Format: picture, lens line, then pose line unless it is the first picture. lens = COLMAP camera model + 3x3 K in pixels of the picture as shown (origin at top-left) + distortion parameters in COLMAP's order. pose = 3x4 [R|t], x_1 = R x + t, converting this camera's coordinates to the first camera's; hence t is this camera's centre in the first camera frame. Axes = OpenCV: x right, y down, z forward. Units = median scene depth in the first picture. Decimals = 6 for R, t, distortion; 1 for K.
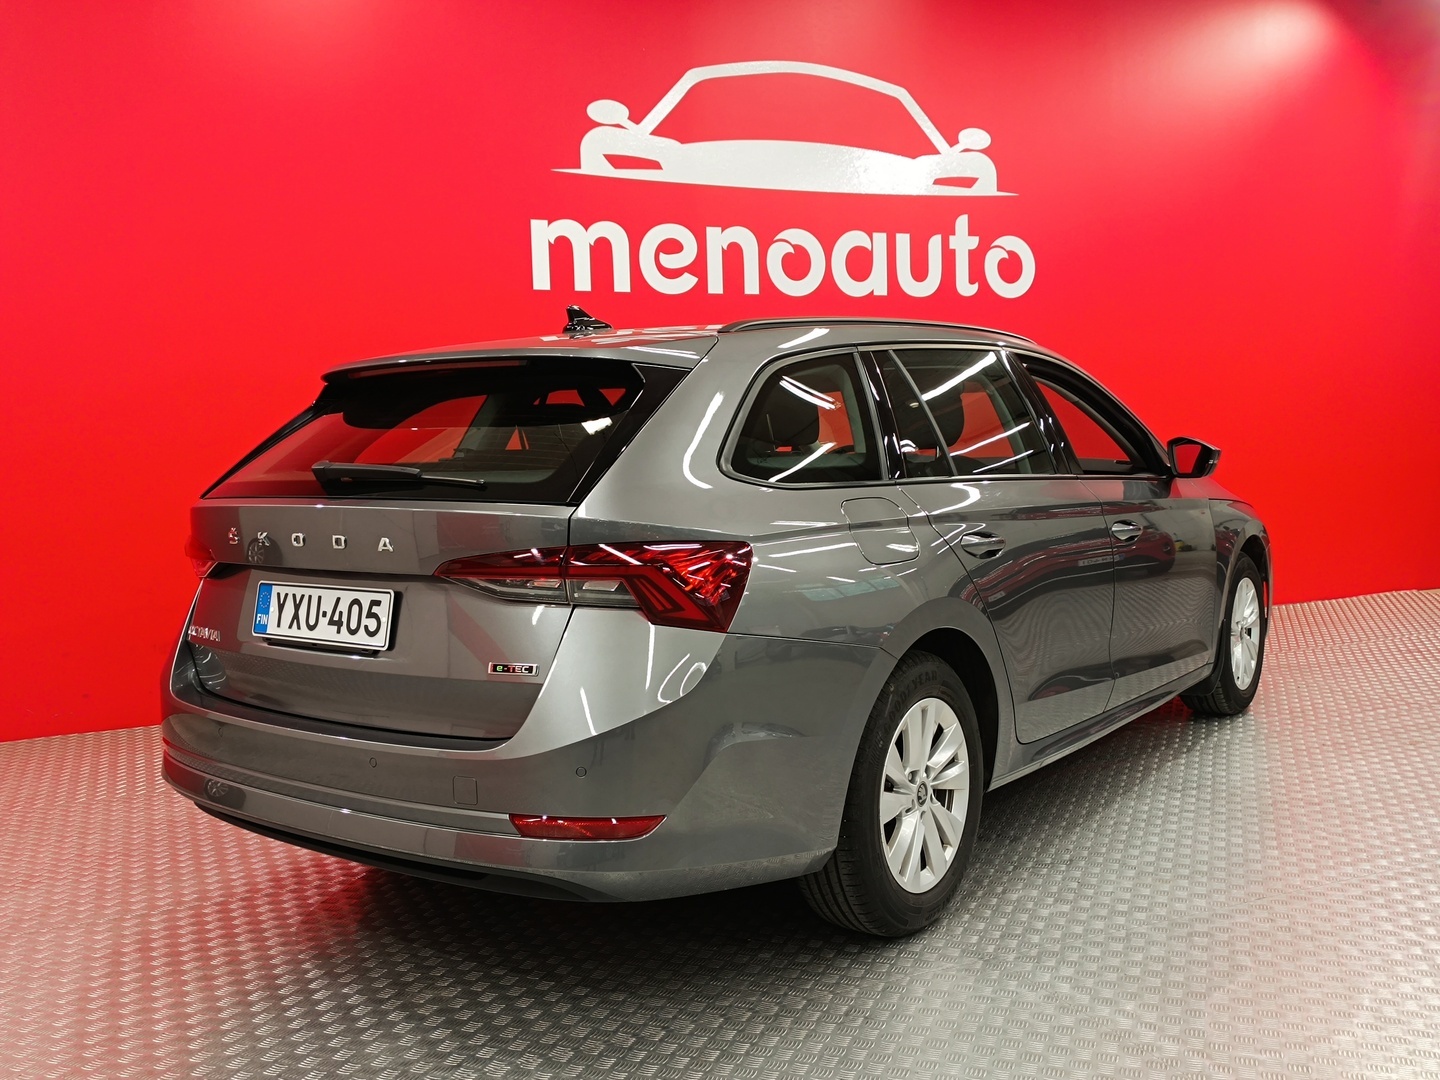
lens RADIAL K [[1026.0, 0, 682.4], [0, 1026.0, 560.3], [0, 0, 1]] dist [0.007625, -0.003510]
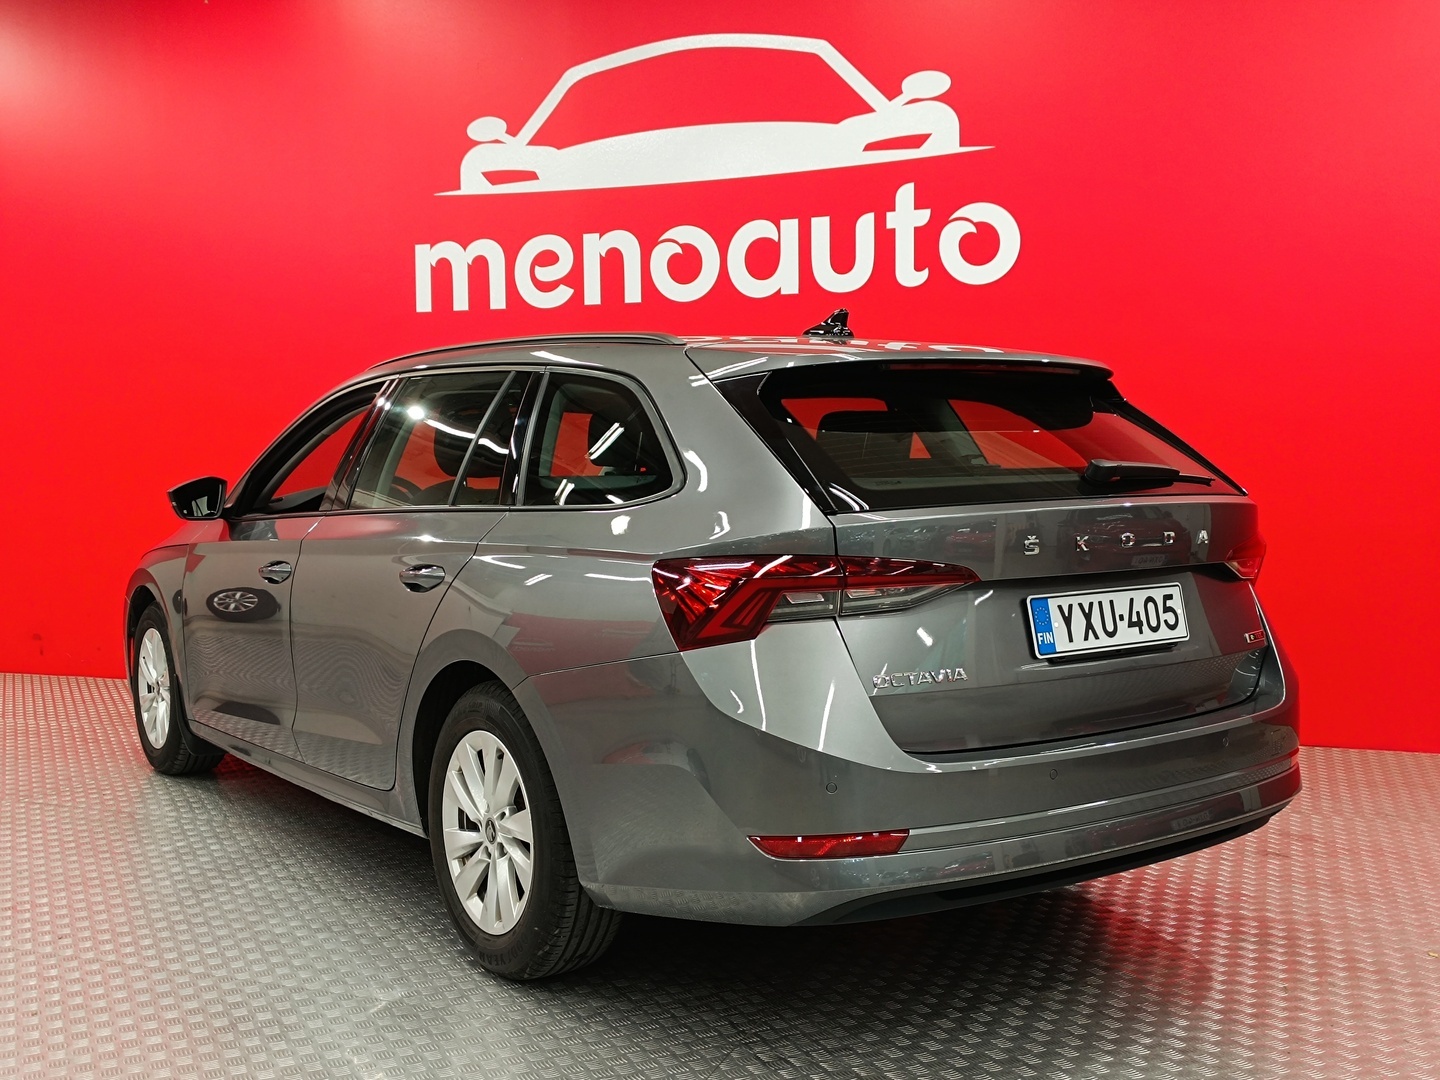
lens RADIAL K [[1026.0, 0, 735.7], [0, 1026.0, 541.0], [0, 0, 1]] dist [0.007625, -0.003510]
pose [[0.824879, 0.074551, -0.560373, 0.683636], [-0.082986, 0.996496, 0.010415, -0.068523], [0.559186, 0.037912, 0.828175, 0.317008]]
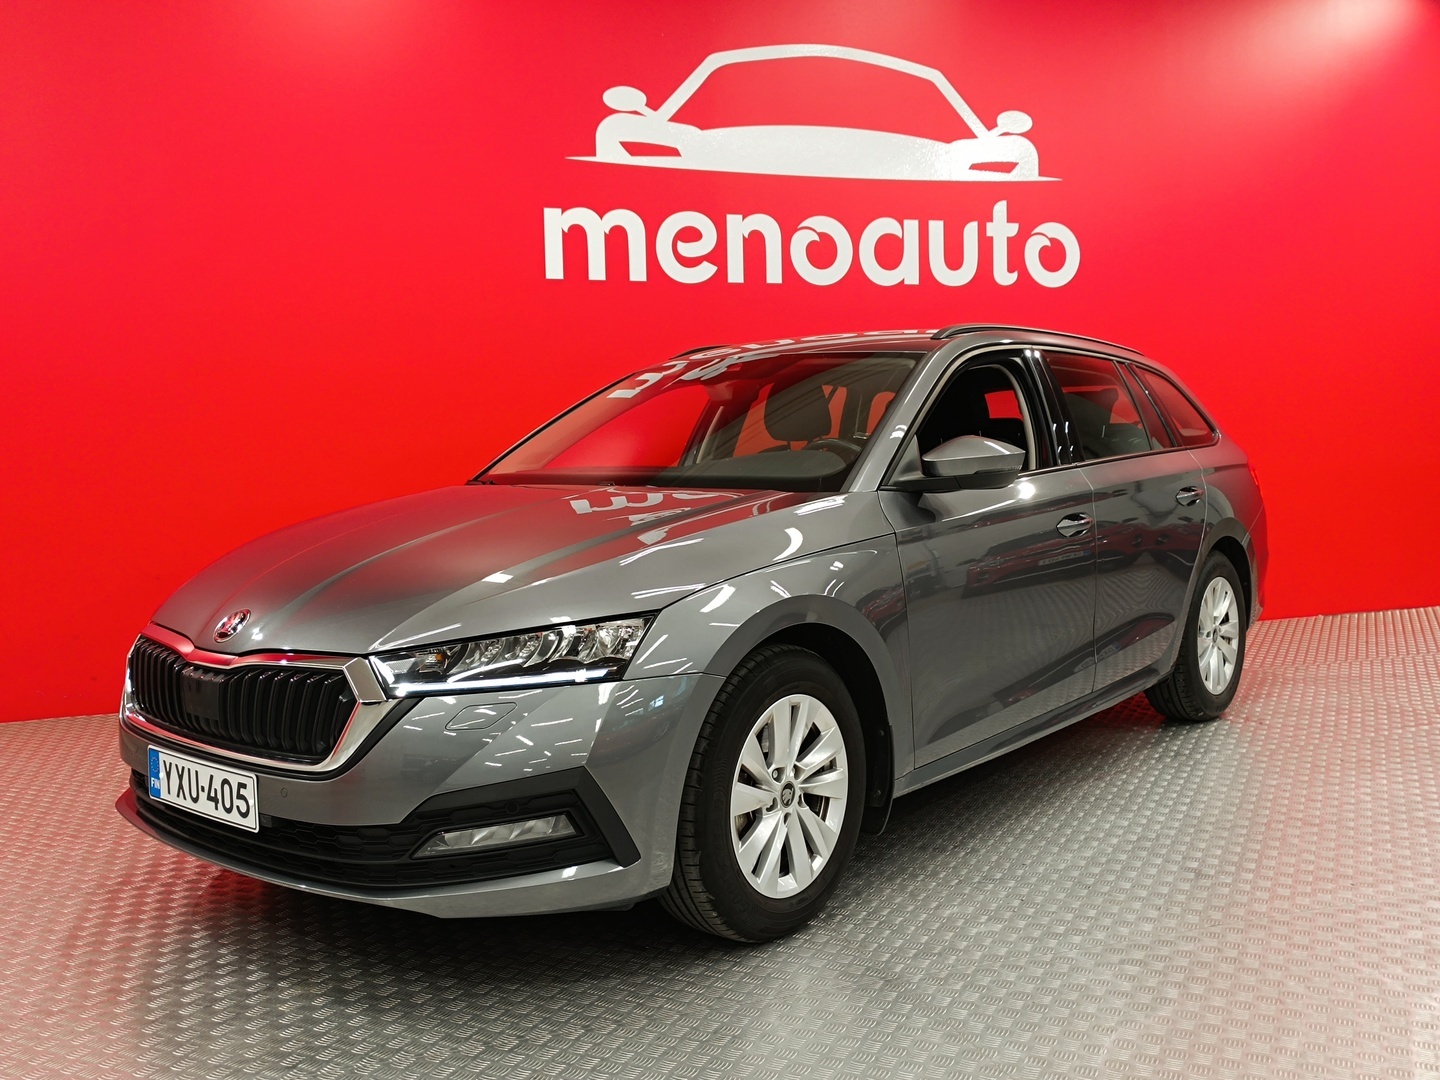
lens RADIAL K [[1026.0, 0, 720.6], [0, 1026.0, 551.6], [0, 0, 1]] dist [0.007625, -0.003510]
pose [[0.997262, 0.014170, -0.072580, 0.093531], [-0.014991, 0.999829, -0.010782, 0.007059], [0.072415, 0.011840, 0.997304, 0.027884]]
